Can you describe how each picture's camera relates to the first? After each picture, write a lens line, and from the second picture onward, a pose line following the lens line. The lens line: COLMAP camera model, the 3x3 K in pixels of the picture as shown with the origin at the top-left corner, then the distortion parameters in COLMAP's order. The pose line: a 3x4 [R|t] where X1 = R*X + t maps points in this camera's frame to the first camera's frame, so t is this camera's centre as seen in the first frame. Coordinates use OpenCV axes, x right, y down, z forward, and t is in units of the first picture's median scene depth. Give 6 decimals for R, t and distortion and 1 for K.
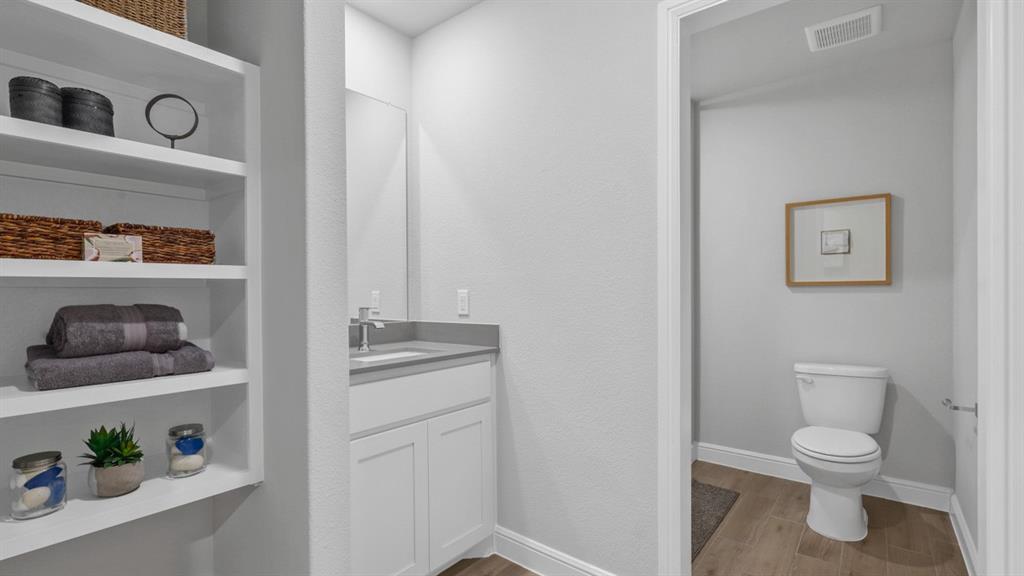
lens RADIAL K [[464.1, 0, 508.8], [0, 464.1, 295.7], [0, 0, 1]] dist [-0.003403, -0.001808]
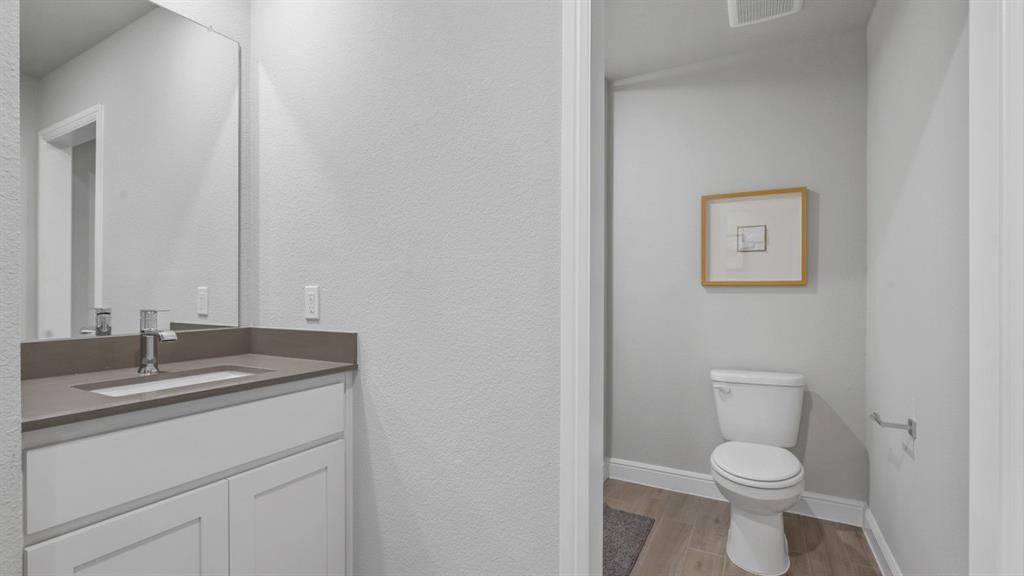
lens RADIAL K [[464.1, 0, 513.4], [0, 464.1, 292.1], [0, 0, 1]] dist [-0.003403, -0.001808]
pose [[0.983292, 0.007895, 0.181862, 0.076233], [-0.006564, 0.999947, -0.007920, 0.001601], [-0.181915, 0.006594, 0.983292, 0.194149]]
